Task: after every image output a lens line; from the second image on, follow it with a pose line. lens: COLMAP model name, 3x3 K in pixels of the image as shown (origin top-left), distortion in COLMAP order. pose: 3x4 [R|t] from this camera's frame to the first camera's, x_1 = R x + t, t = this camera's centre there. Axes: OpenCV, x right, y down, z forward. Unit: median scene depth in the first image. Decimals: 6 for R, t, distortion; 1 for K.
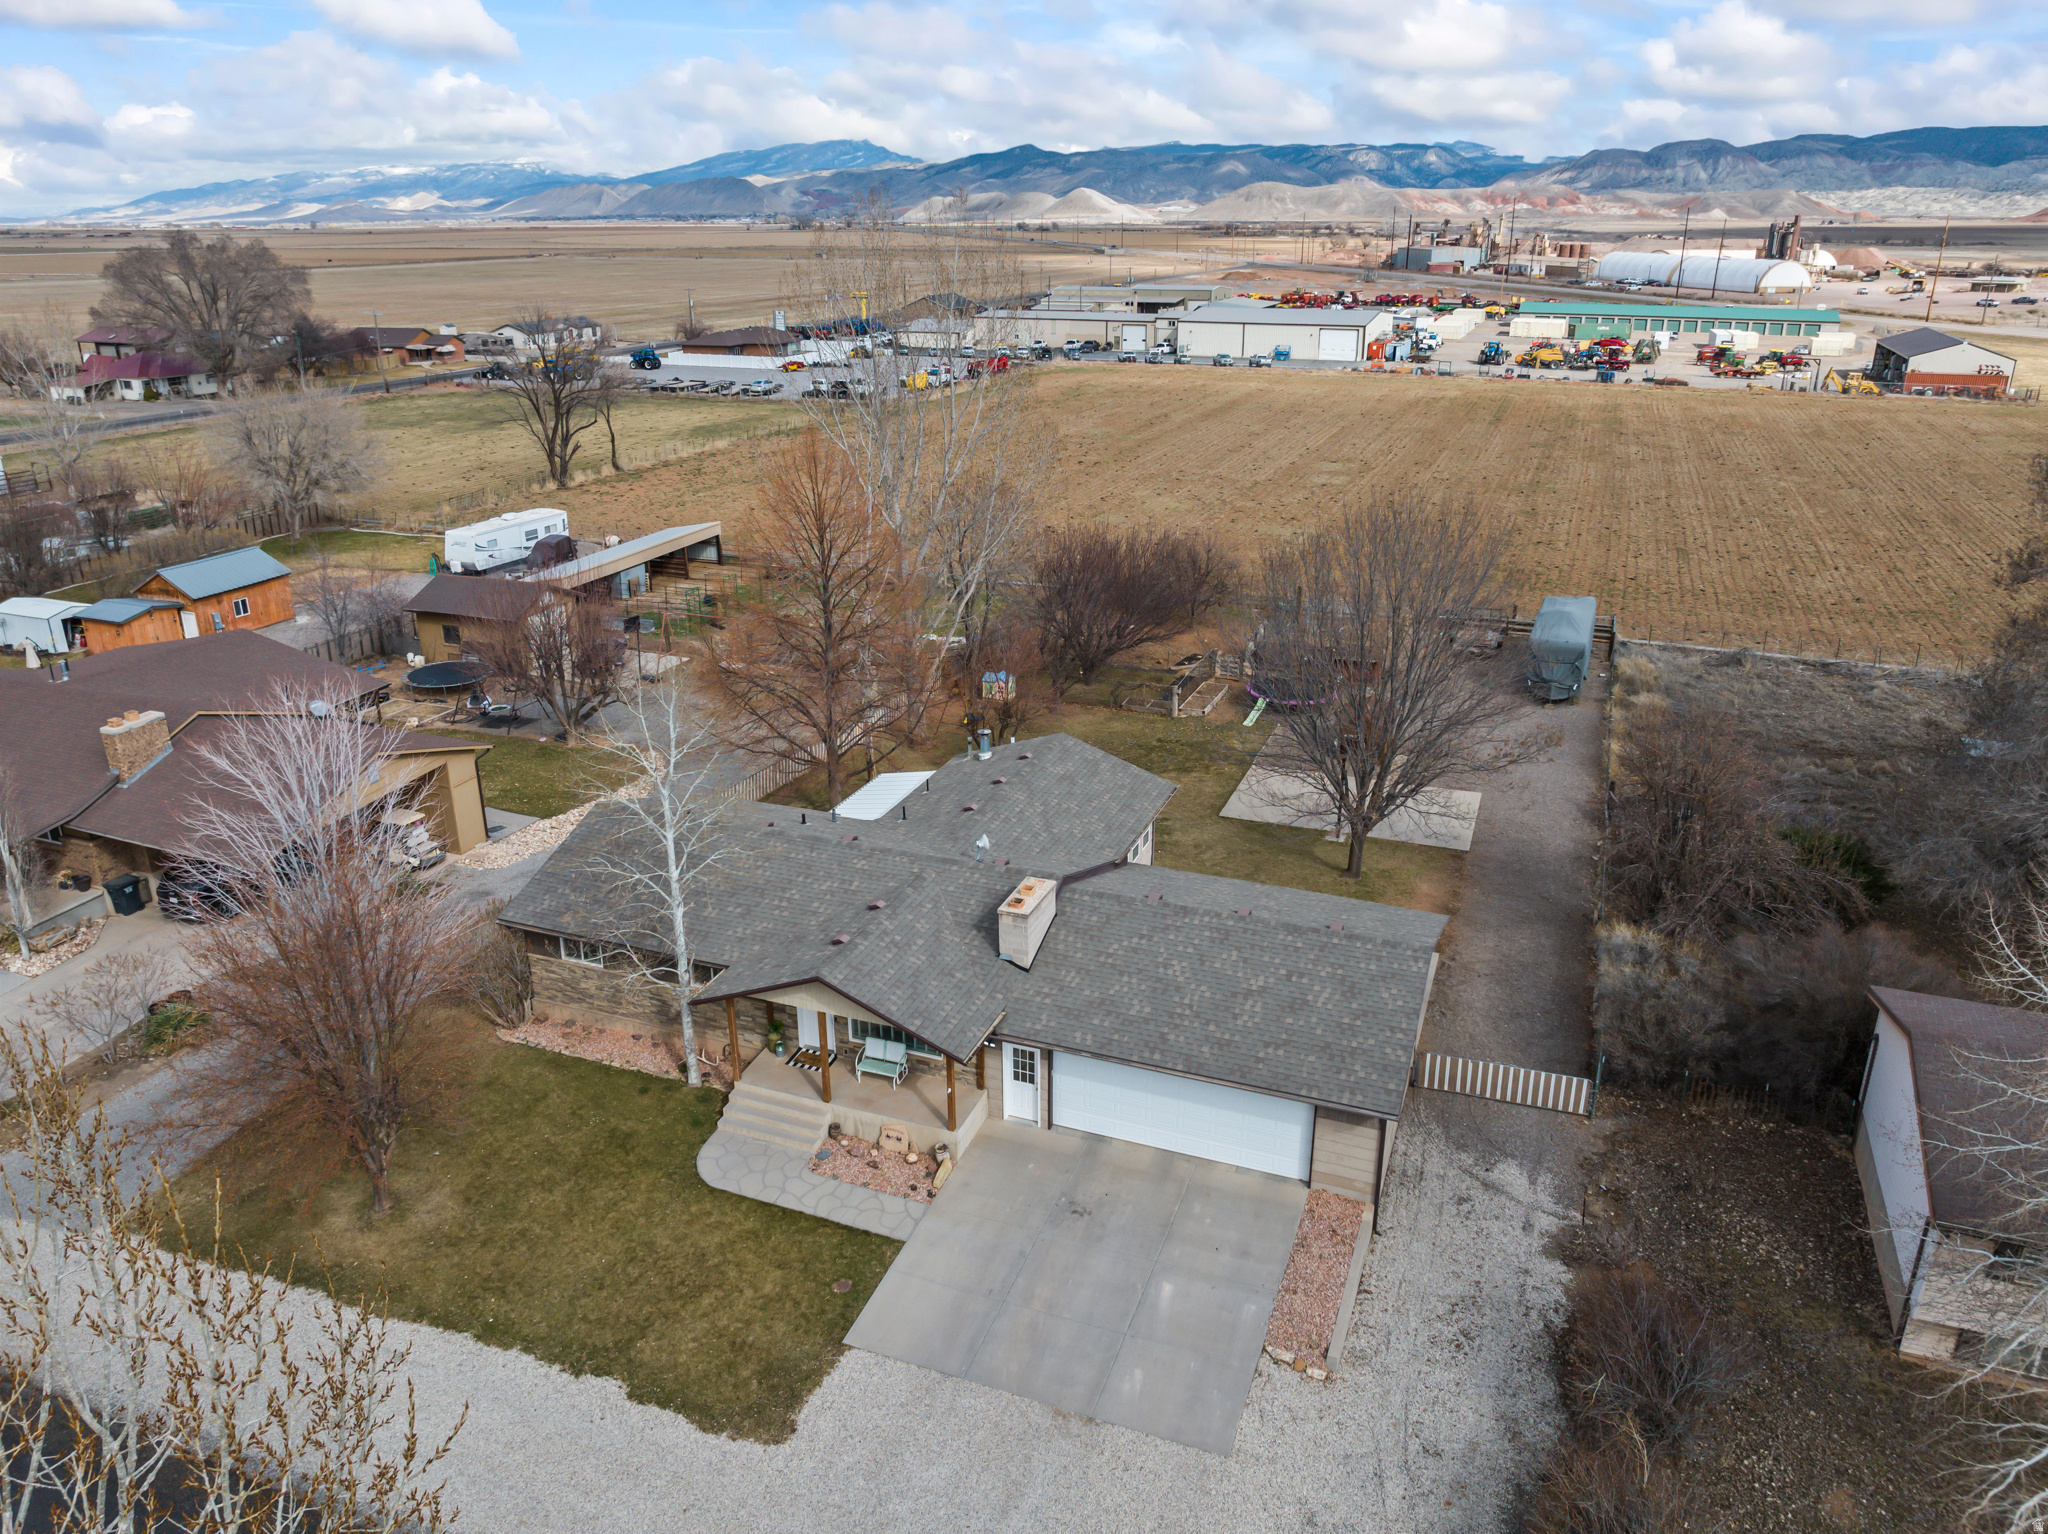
lens RADIAL K [[1441.3, 0, 1032.5], [0, 1441.3, 755.5], [0, 0, 1]] dist [-0.048724, 0.020202]
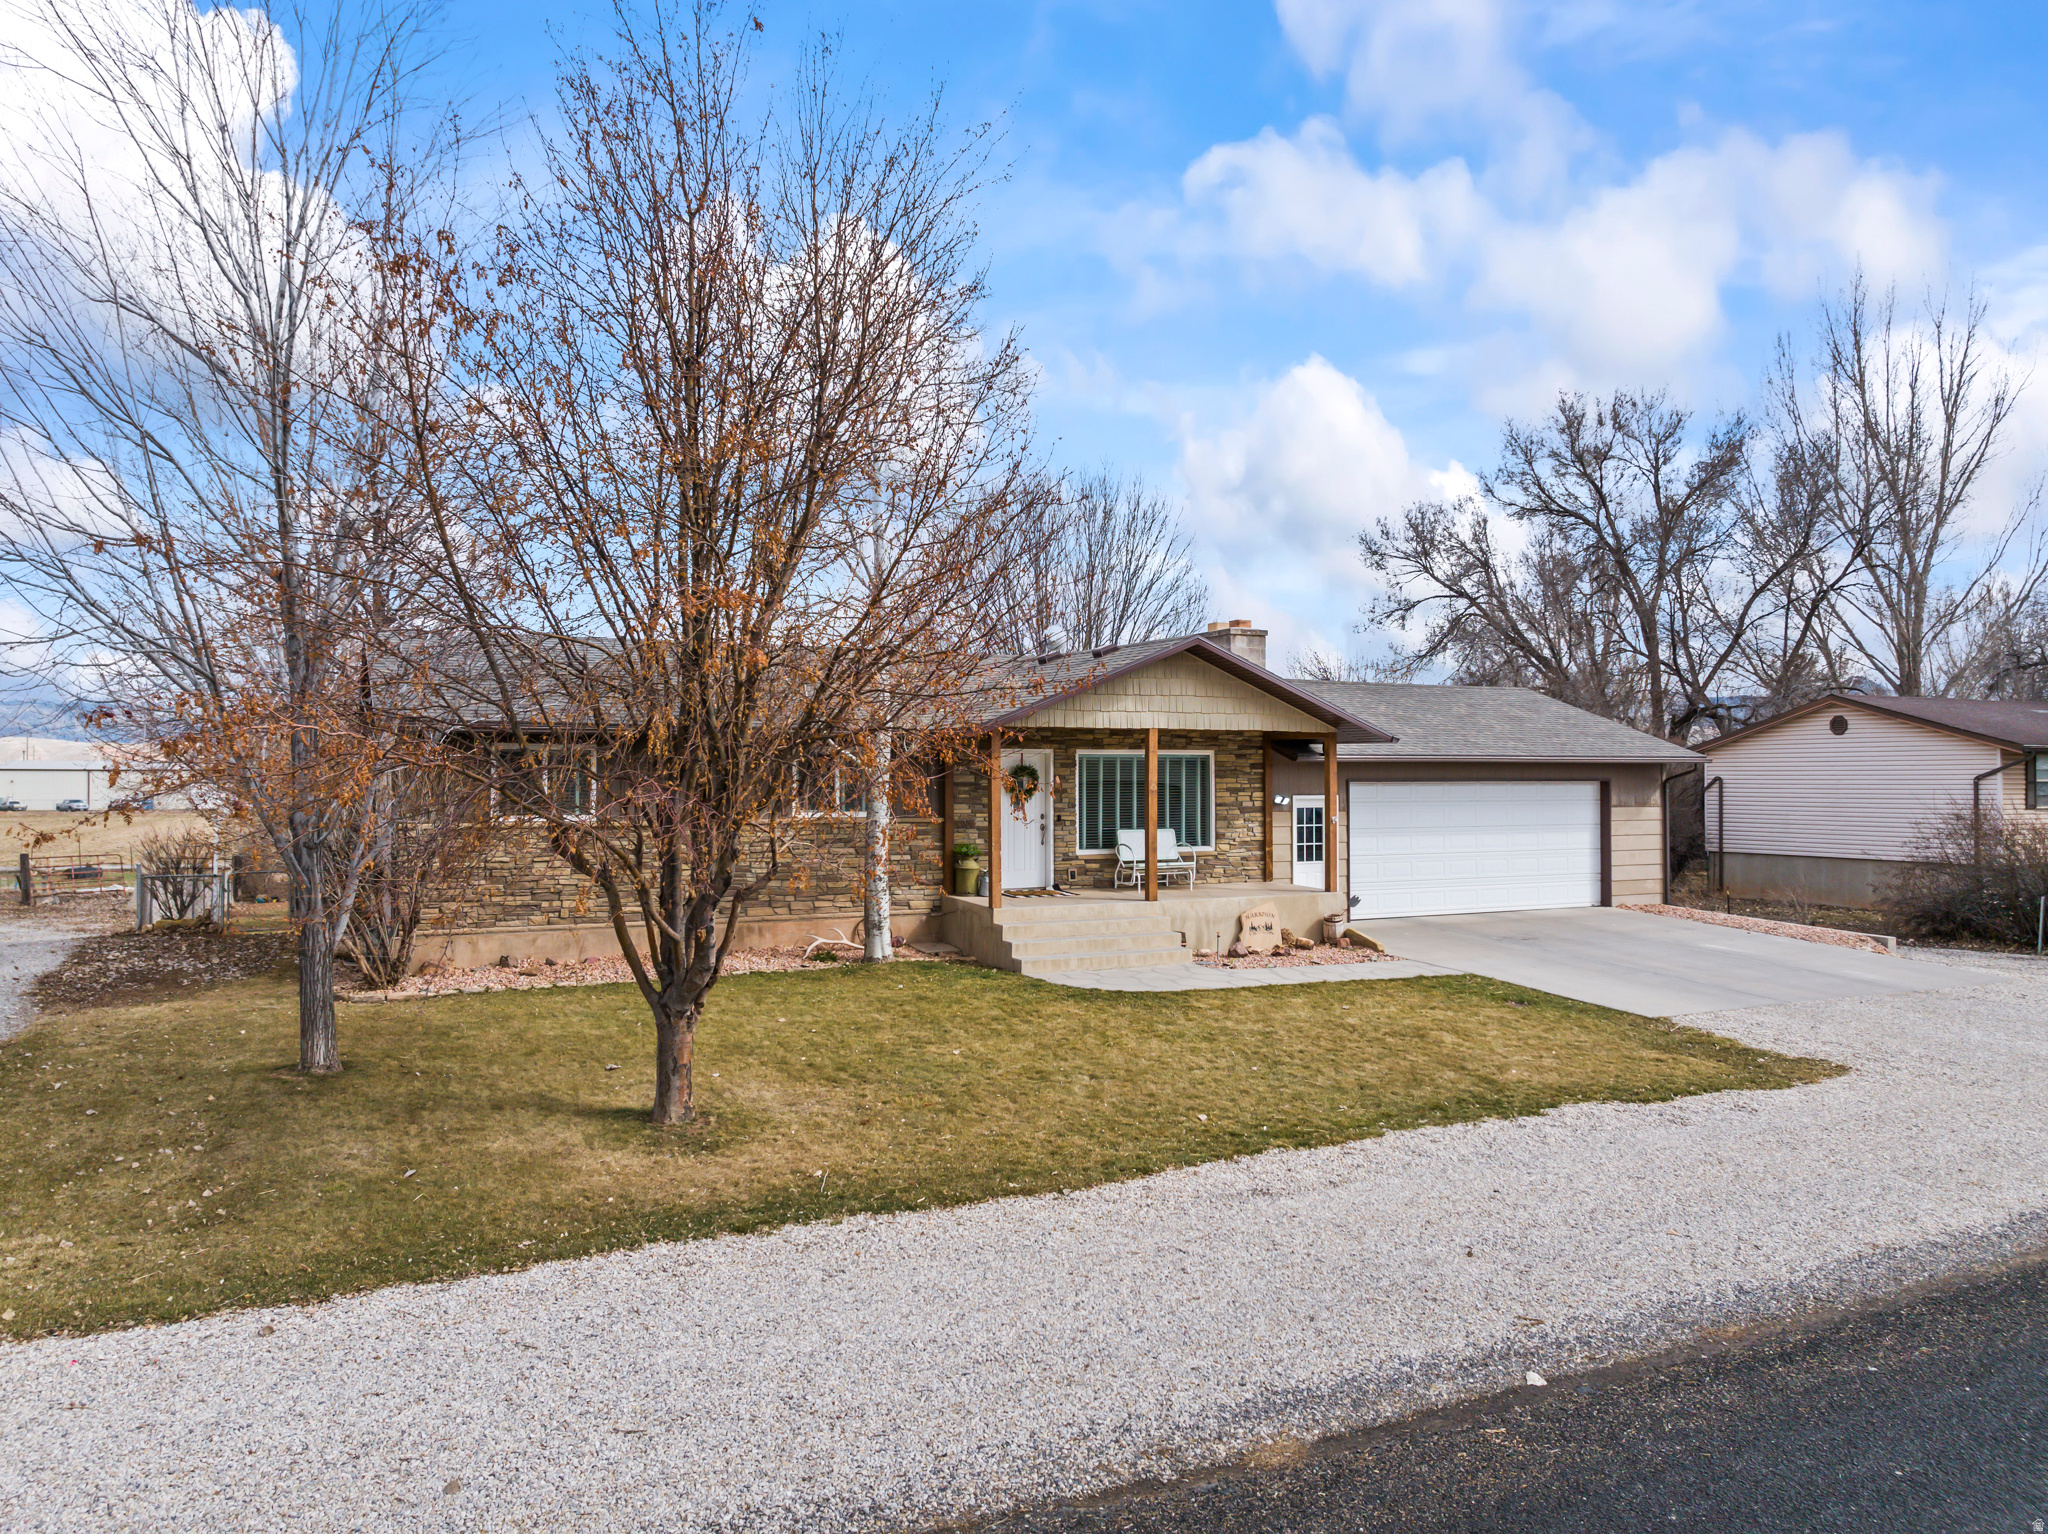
lens RADIAL K [[1441.3, 0, 1032.5], [0, 1441.3, 755.5], [0, 0, 1]] dist [-0.048724, 0.020202]
pose [[0.678233, 0.013098, 0.734730, -0.626086], [0.259117, 0.931358, -0.255795, 0.326756], [-0.687647, 0.363870, 0.628284, 0.630842]]
